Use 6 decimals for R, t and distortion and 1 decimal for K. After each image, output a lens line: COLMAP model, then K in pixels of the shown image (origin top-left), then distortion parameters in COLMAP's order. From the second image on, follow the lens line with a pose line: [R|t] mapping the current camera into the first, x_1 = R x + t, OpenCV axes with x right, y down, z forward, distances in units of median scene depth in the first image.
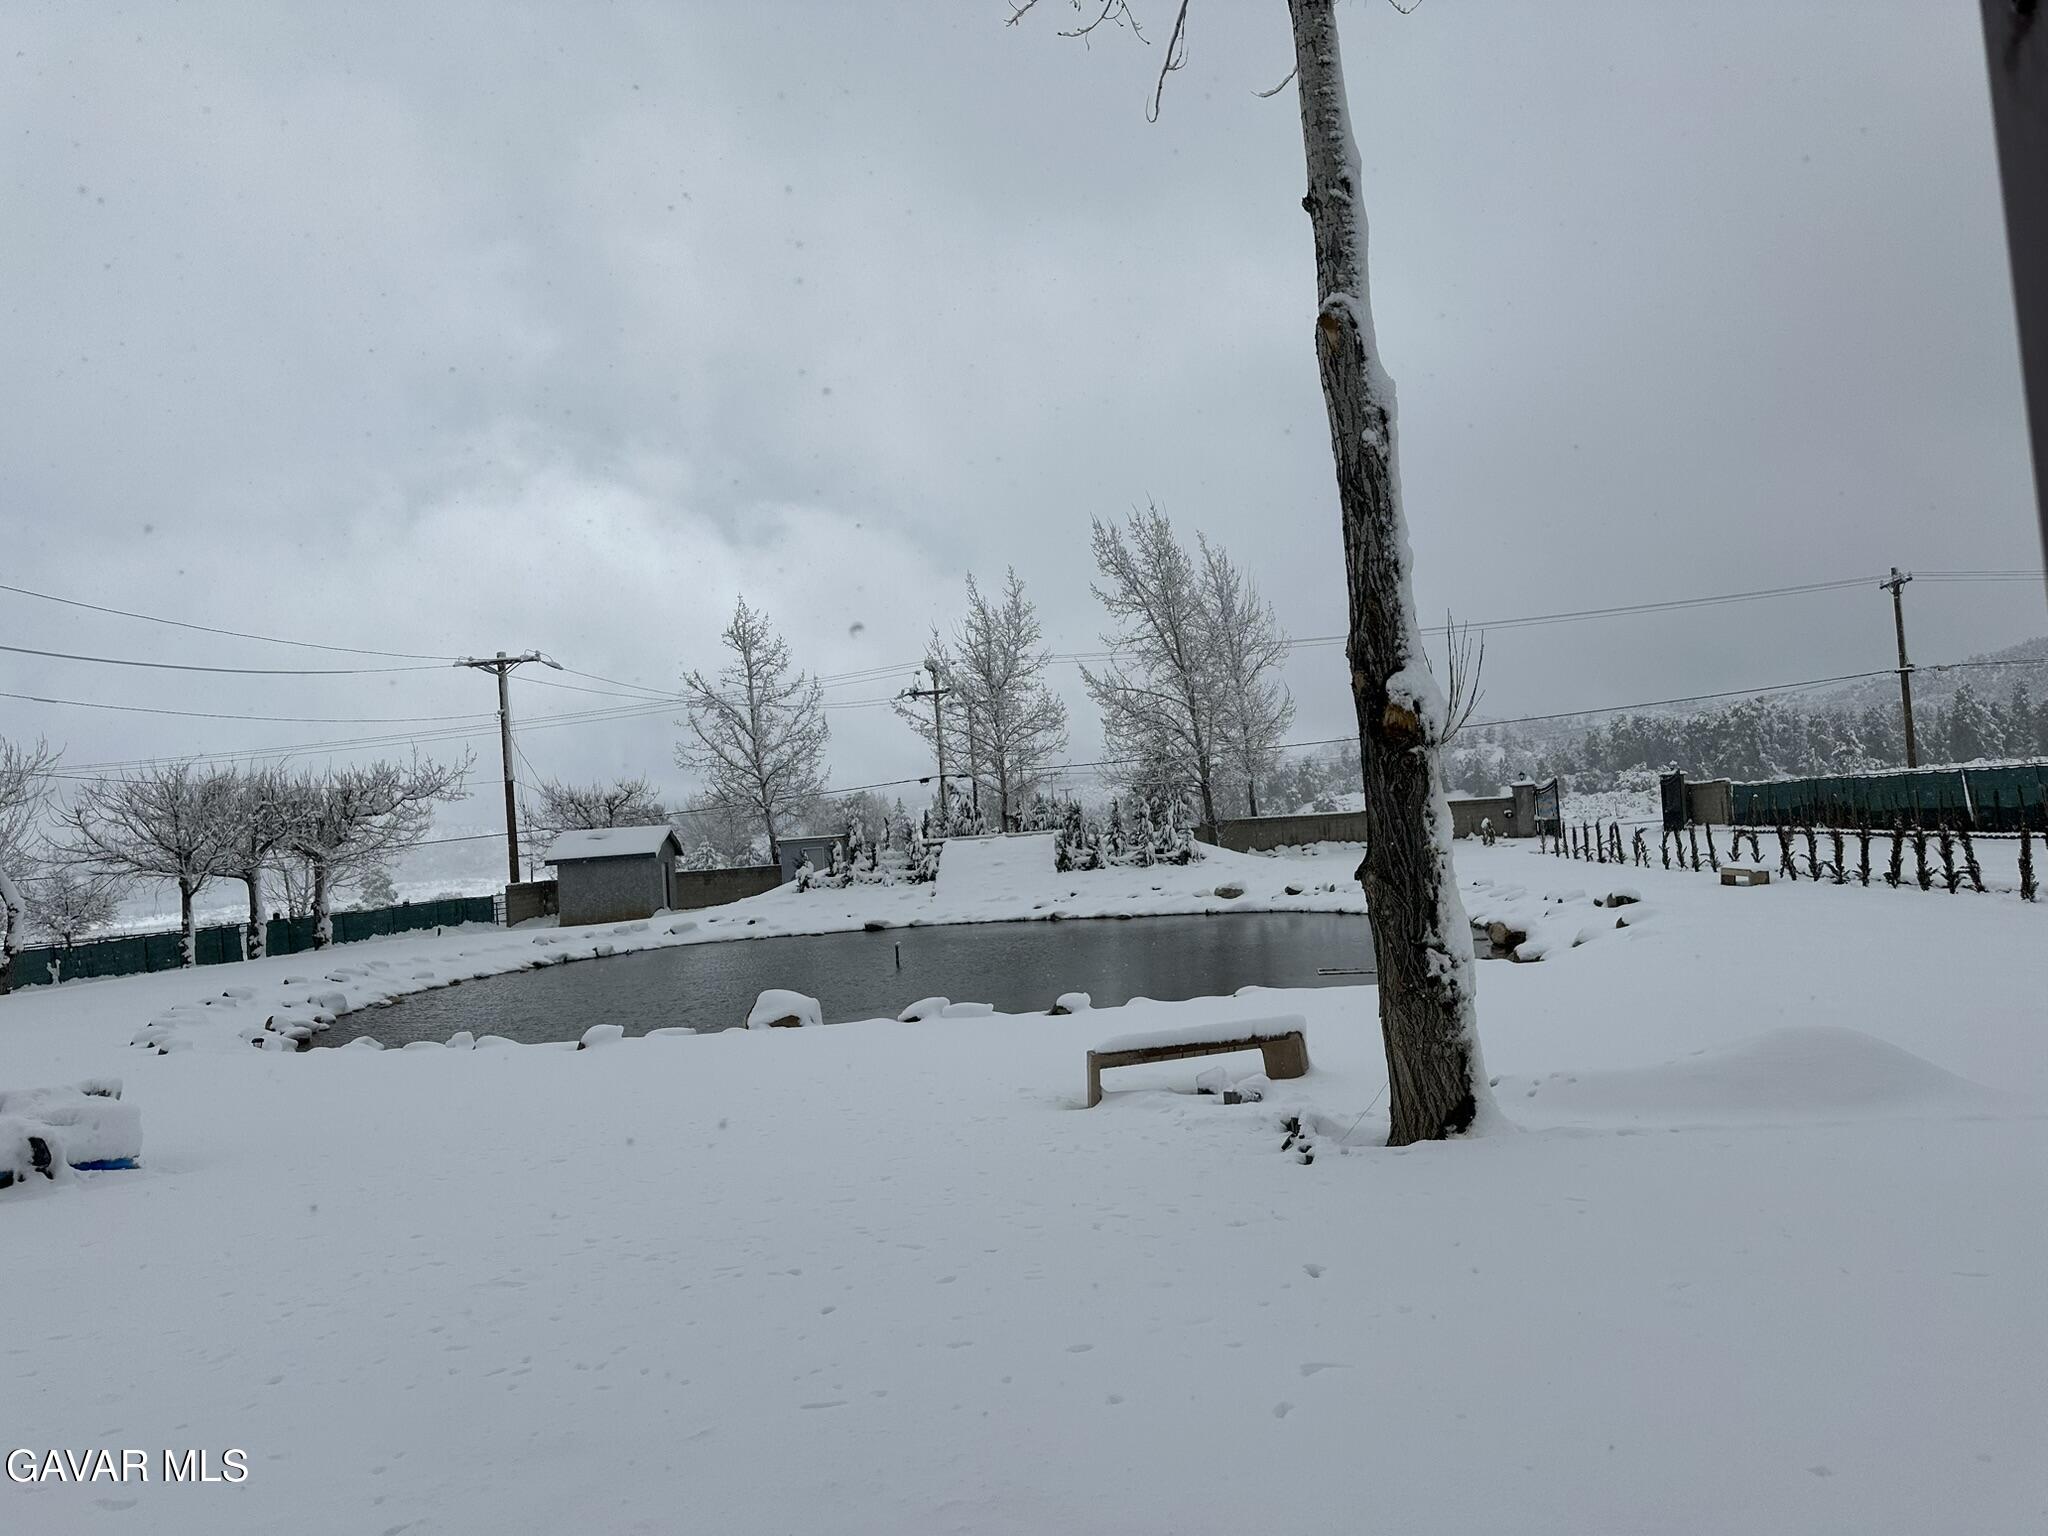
lens RADIAL K [[1448.9, 0, 1061.0], [0, 1448.9, 801.5], [0, 0, 1]] dist [0.075552, -0.050473]
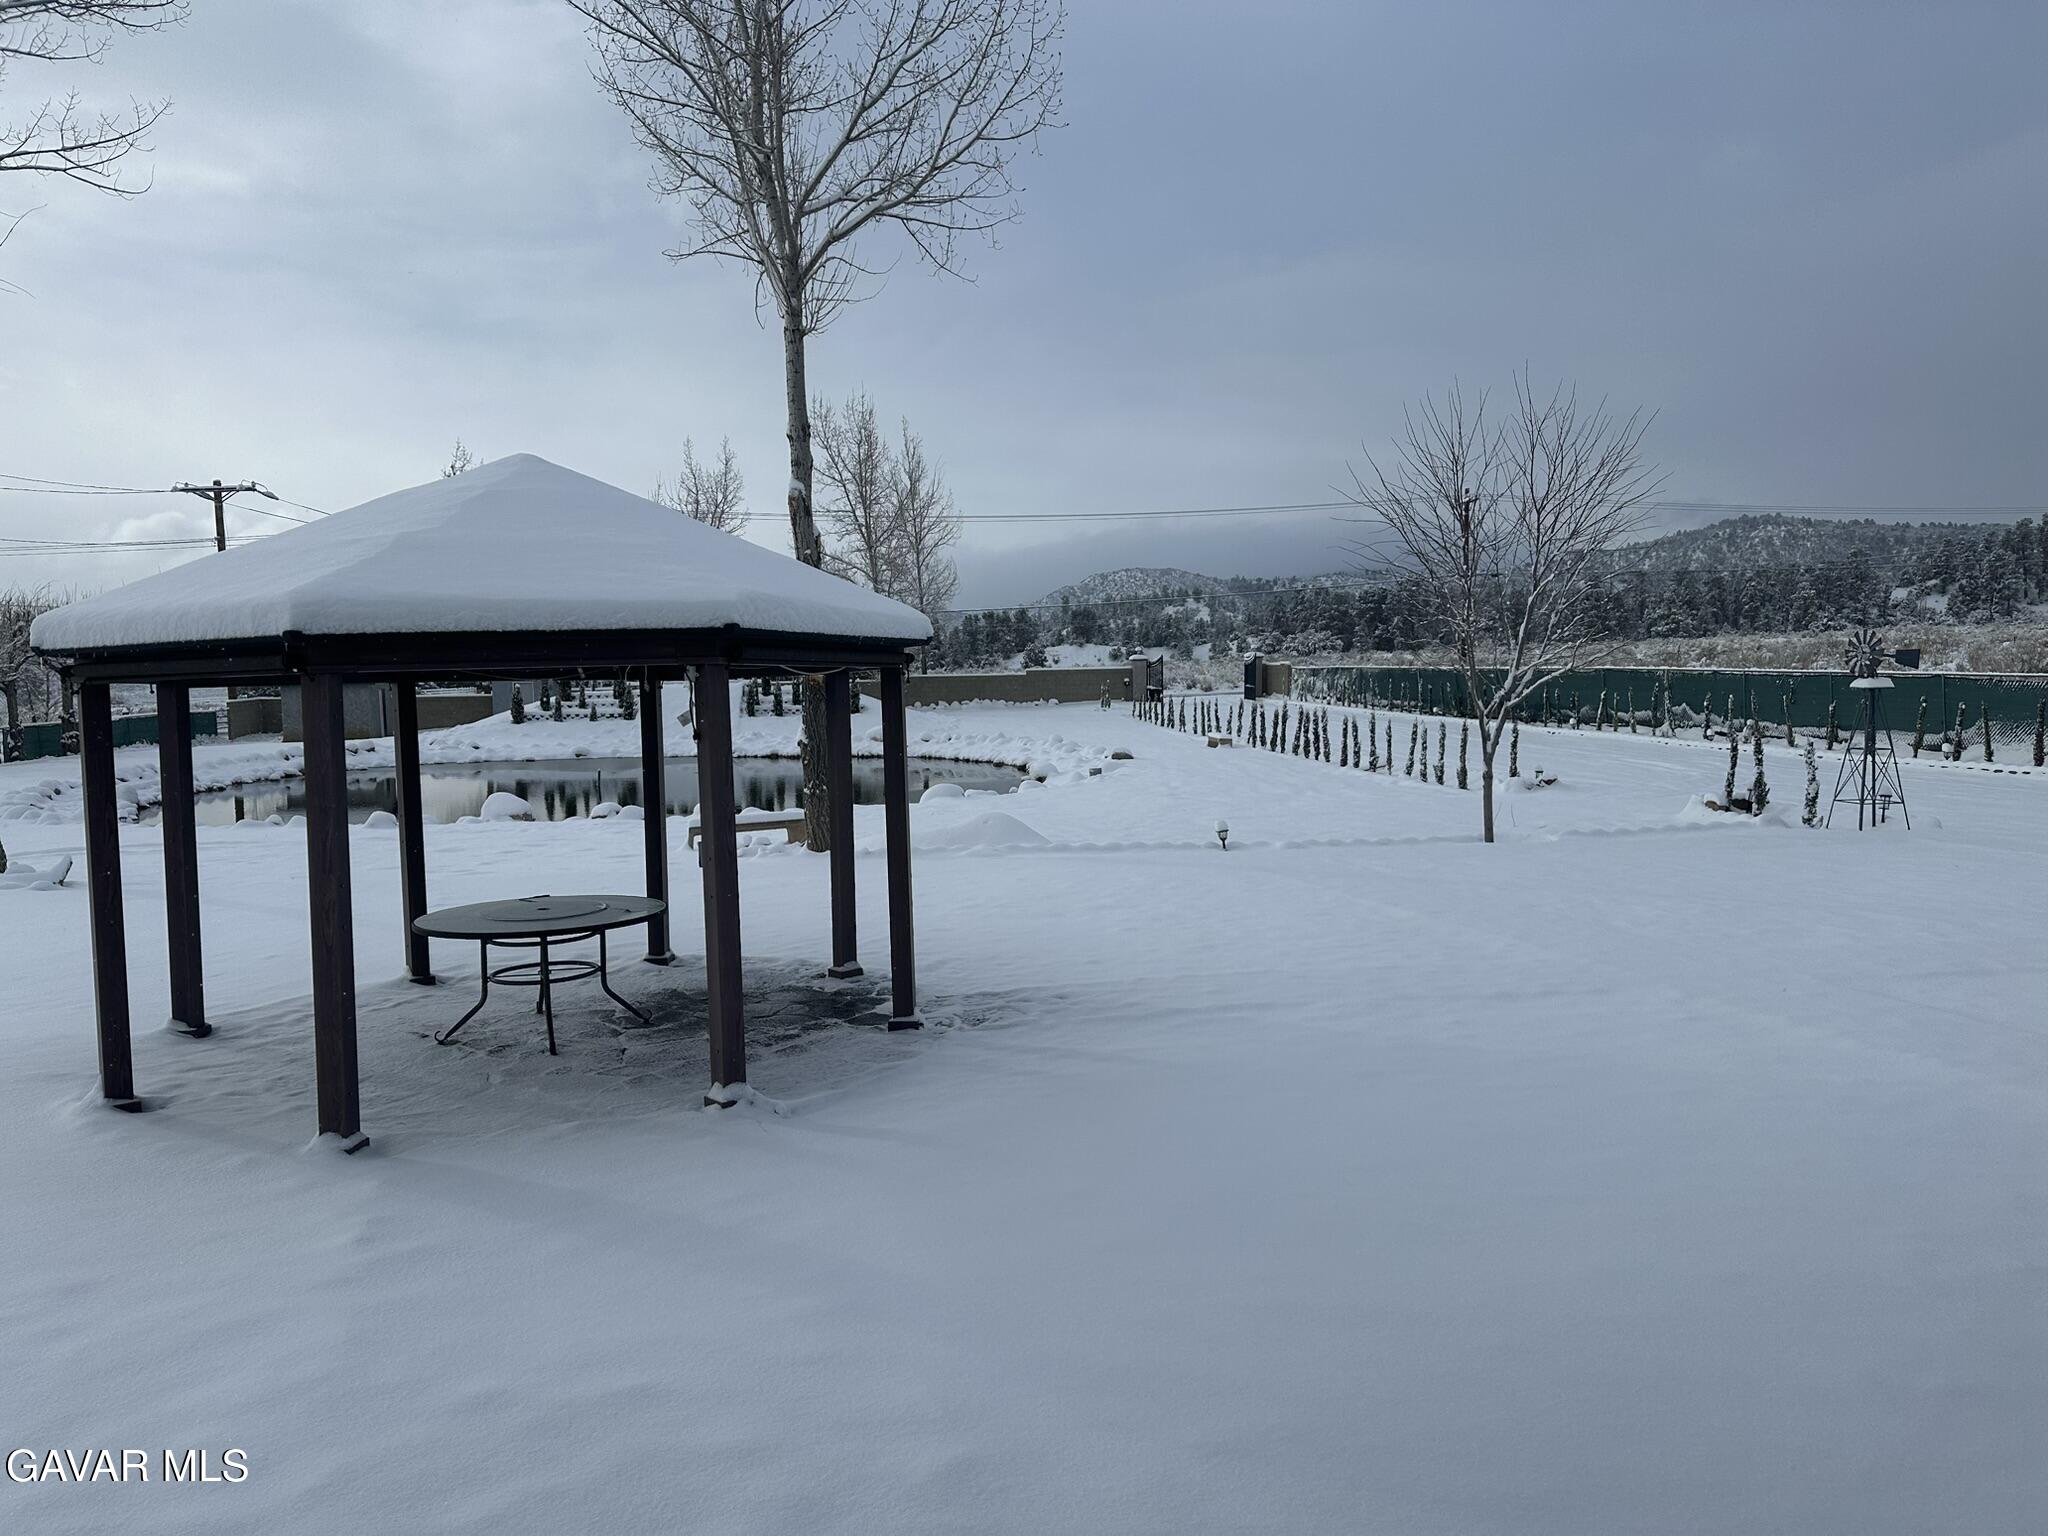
lens RADIAL K [[1448.9, 0, 1024.3], [0, 1448.9, 788.7], [0, 0, 1]] dist [0.075552, -0.050473]
pose [[0.985927, 0.033563, 0.163772, 0.021564], [-0.049635, 0.994235, 0.095047, -0.012584], [-0.159638, -0.101838, 0.981909, -0.158720]]
